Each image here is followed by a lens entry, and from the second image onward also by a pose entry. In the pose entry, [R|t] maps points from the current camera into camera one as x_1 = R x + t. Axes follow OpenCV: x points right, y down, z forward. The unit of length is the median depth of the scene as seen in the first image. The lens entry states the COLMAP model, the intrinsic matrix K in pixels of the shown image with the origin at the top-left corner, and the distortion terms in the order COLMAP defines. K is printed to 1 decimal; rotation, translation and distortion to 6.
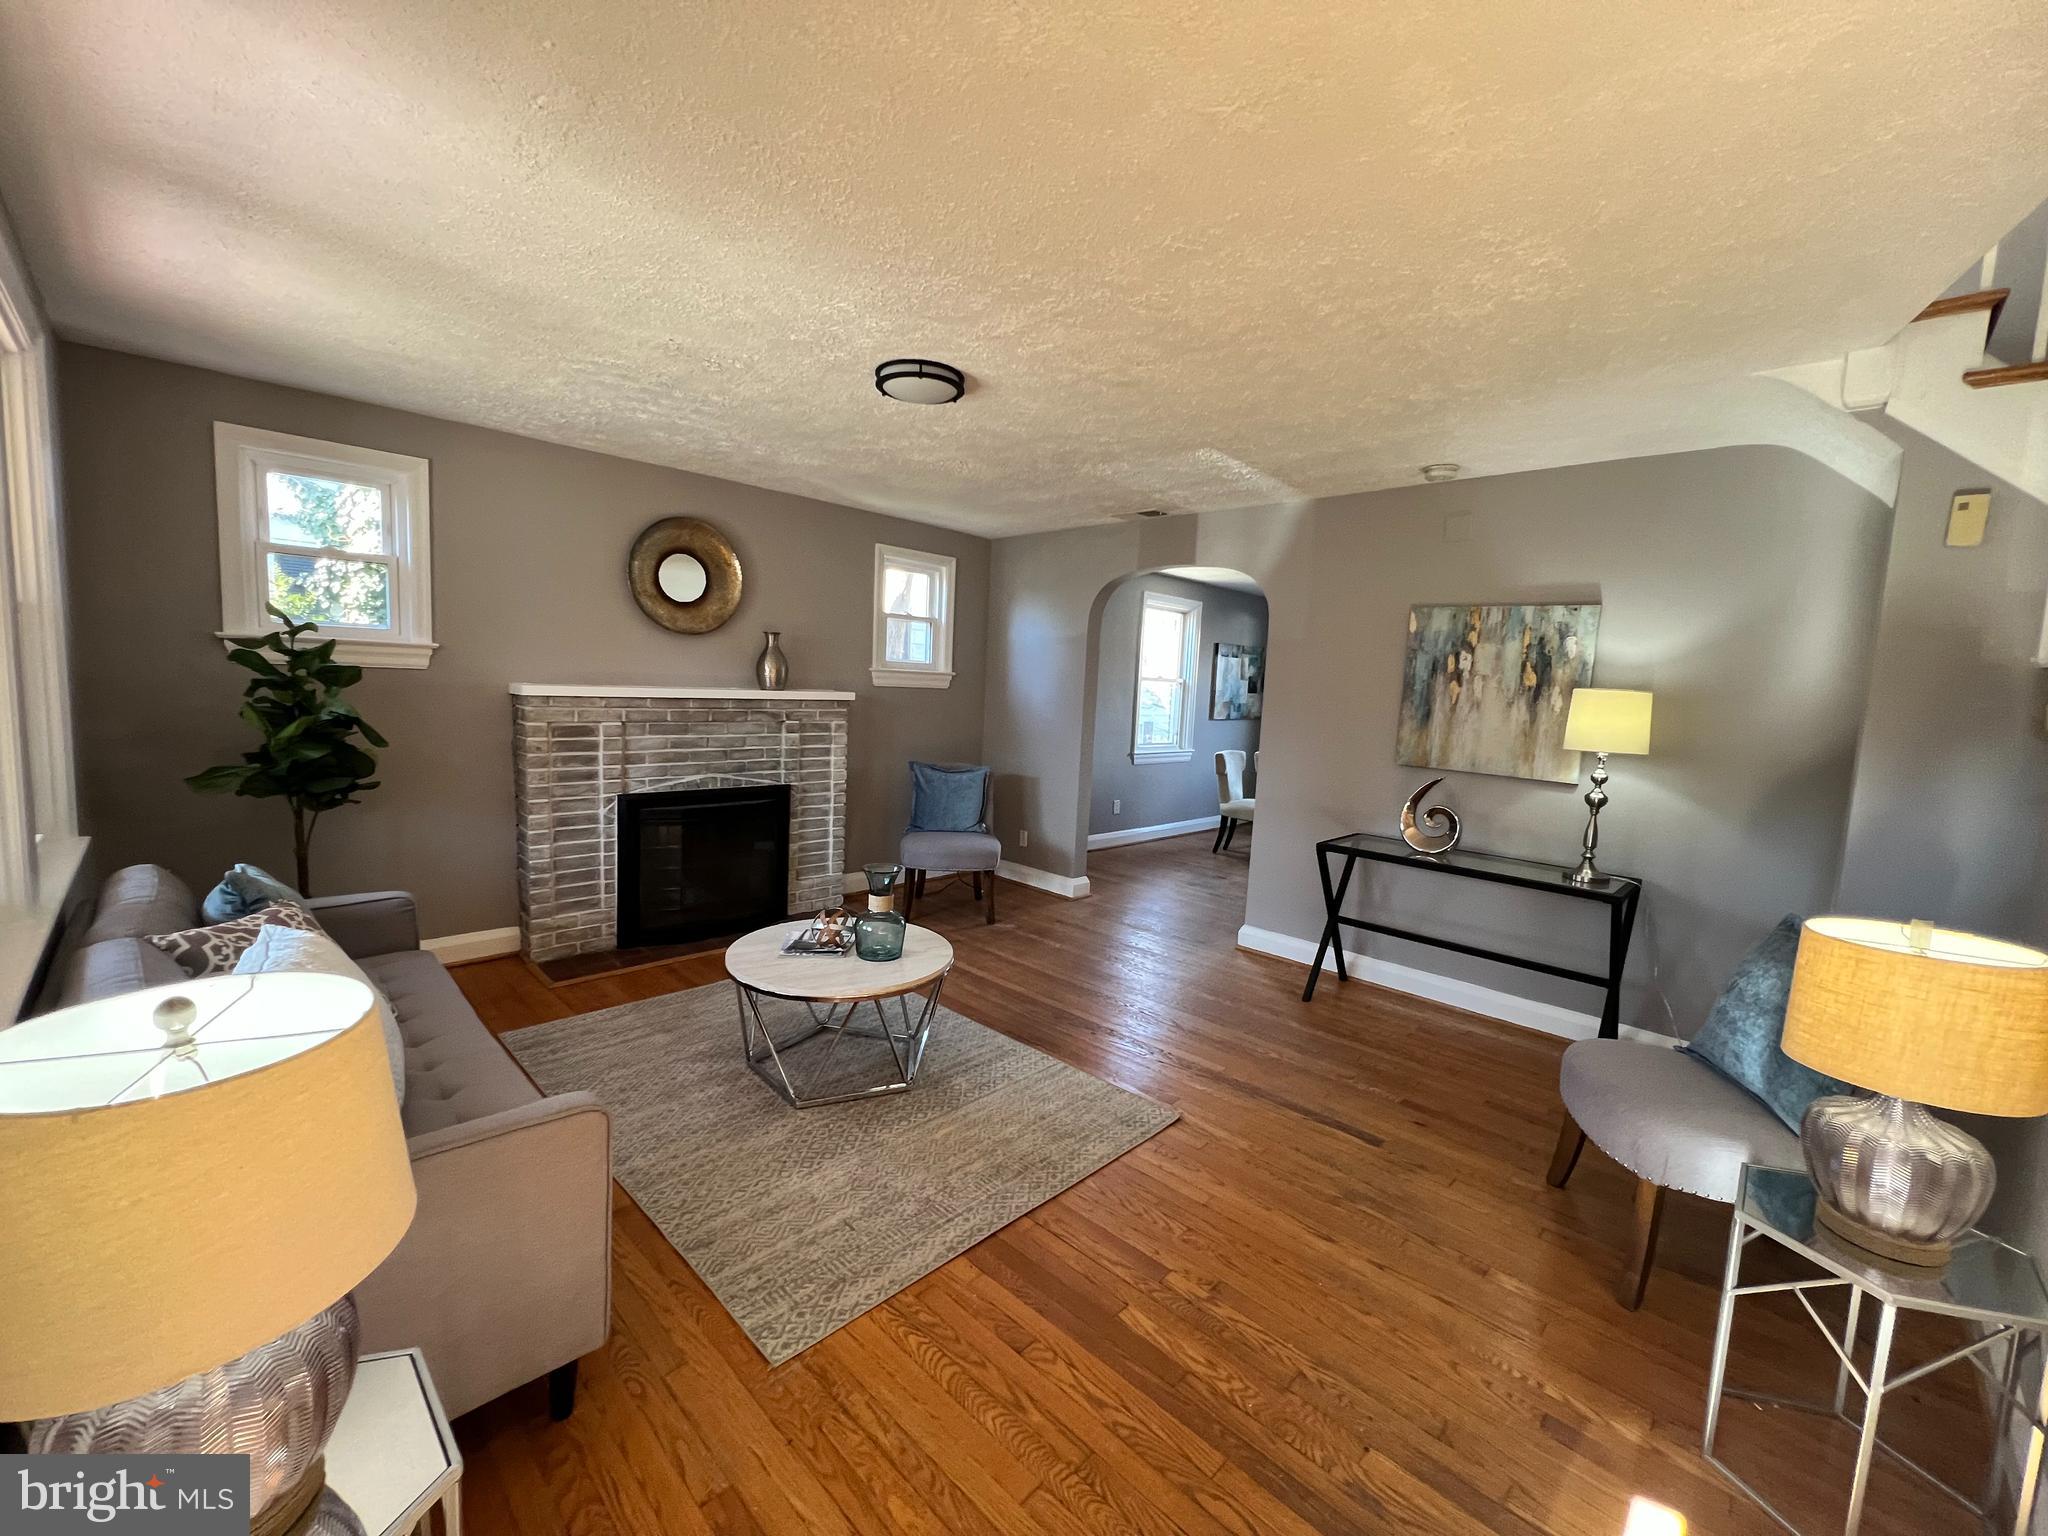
lens RADIAL K [[821.2, 0, 1020.9], [0, 821.2, 769.3], [0, 0, 1]] dist [0.000071, 0.000098]
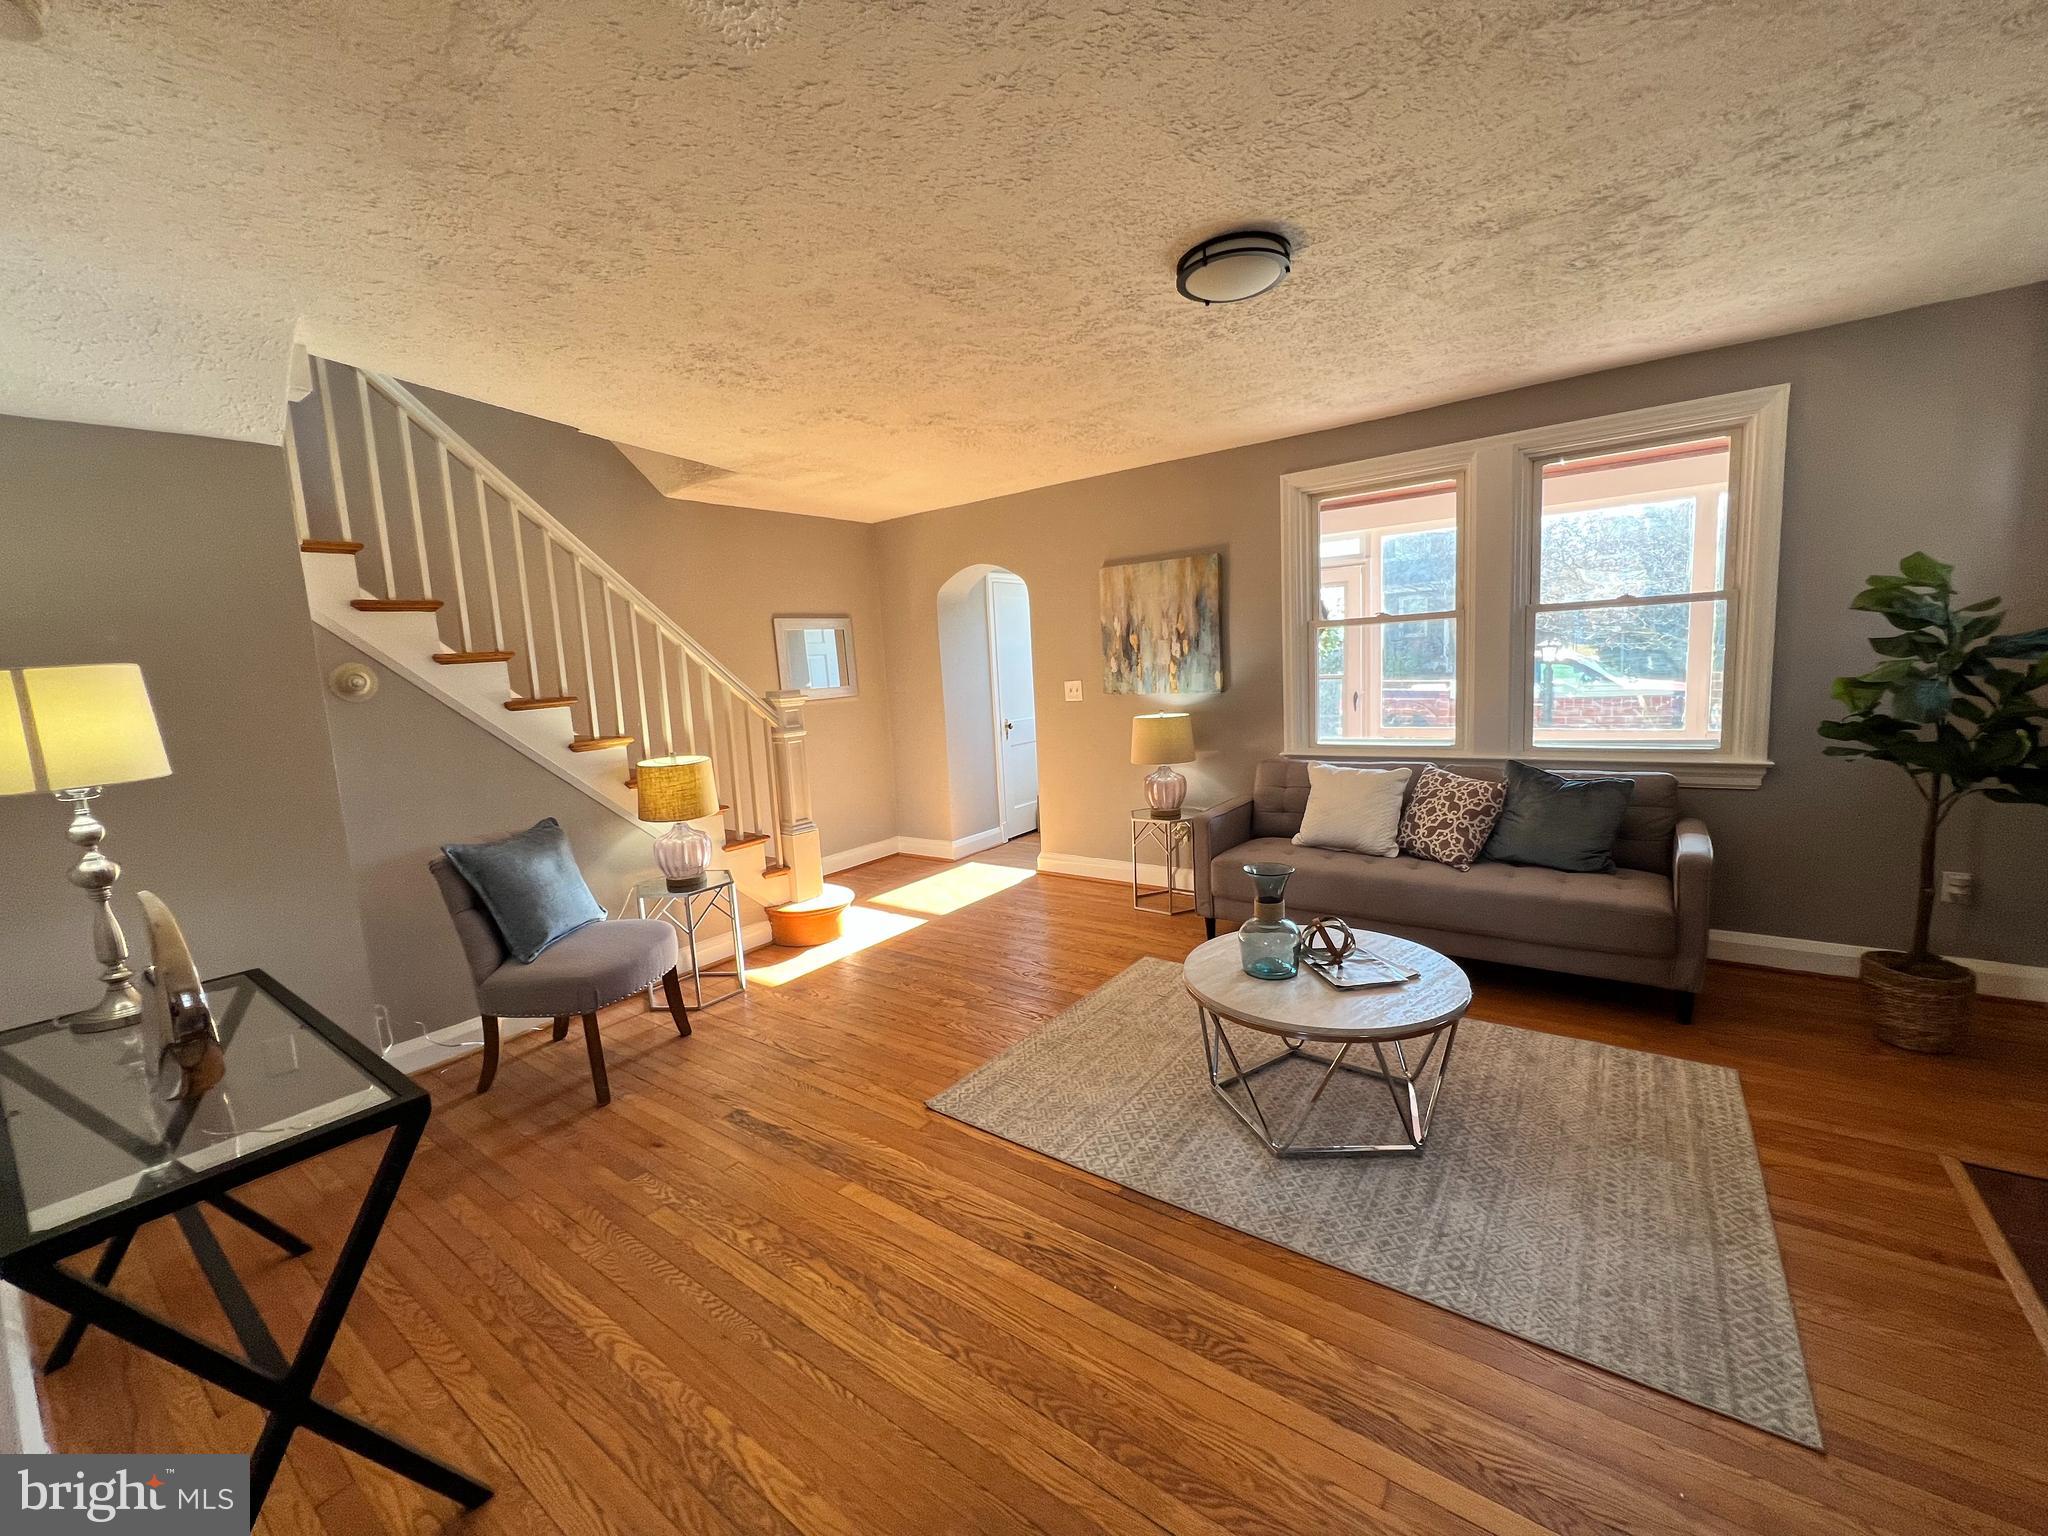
lens RADIAL K [[821.2, 0, 1020.9], [0, 821.2, 769.3], [0, 0, 1]] dist [0.000071, 0.000098]
pose [[-0.990155, 0.031100, -0.136477, 0.137128], [-0.001490, 0.972609, 0.232443, -0.125317], [0.139967, 0.230358, -0.962987, 1.263650]]
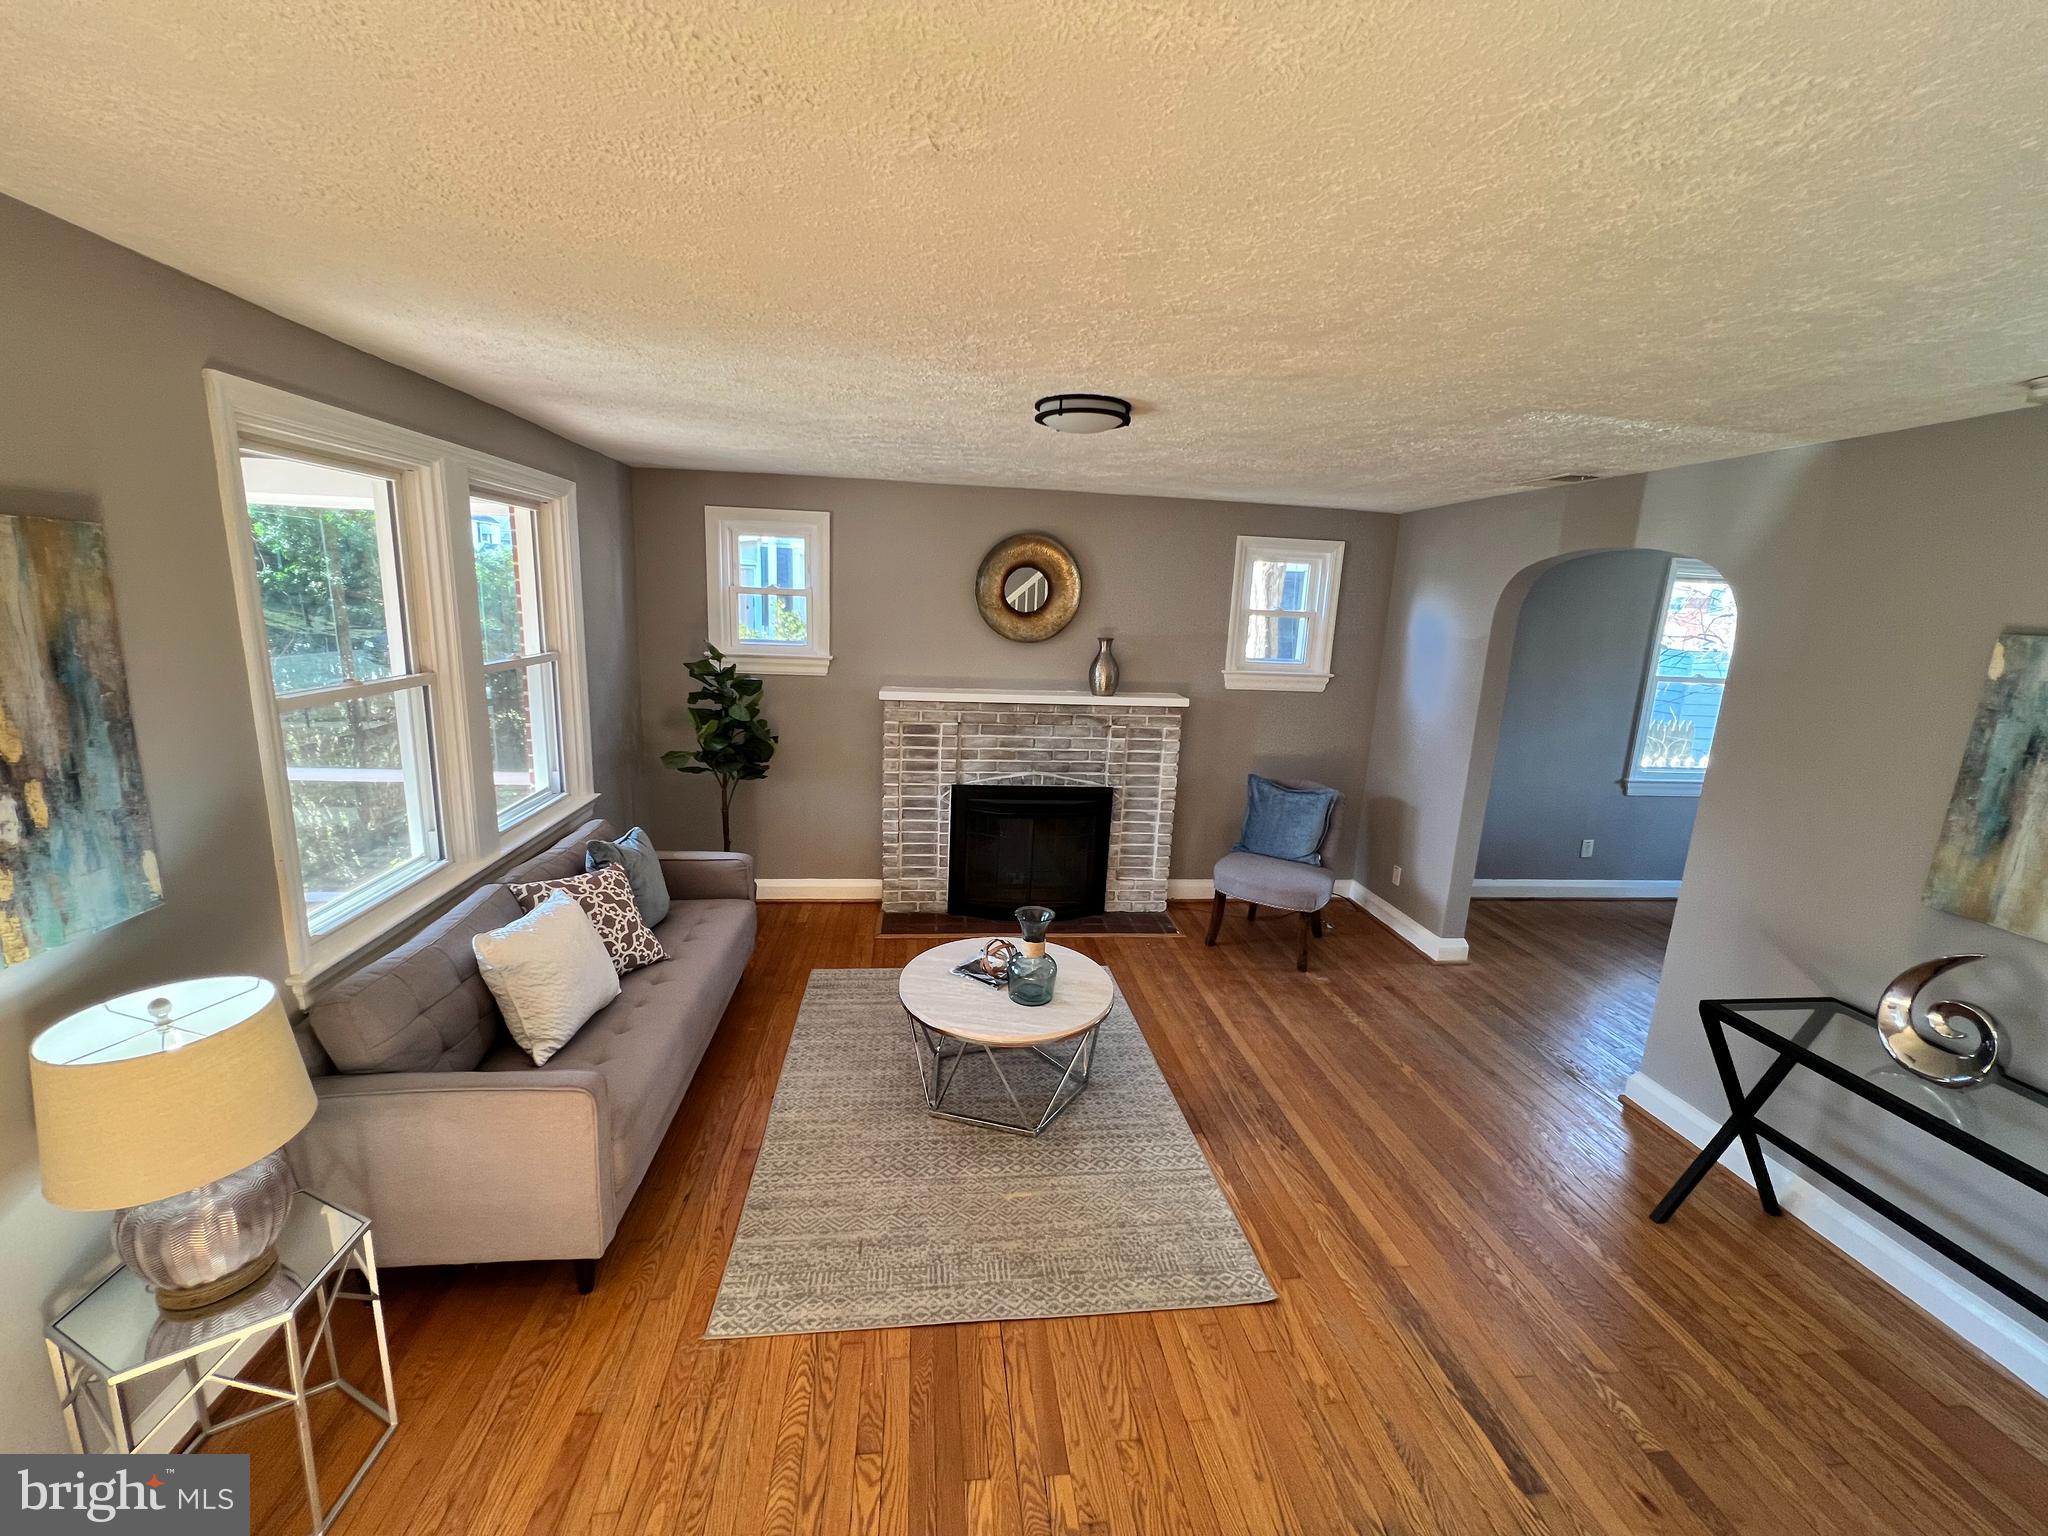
lens RADIAL K [[821.2, 0, 1020.9], [0, 821.2, 769.3], [0, 0, 1]] dist [0.000071, 0.000098]
pose [[0.780965, 0.113753, -0.614128, 0.297242], [-0.072783, 0.993151, 0.091403, -0.104321], [0.620319, -0.026684, 0.783896, 0.151930]]
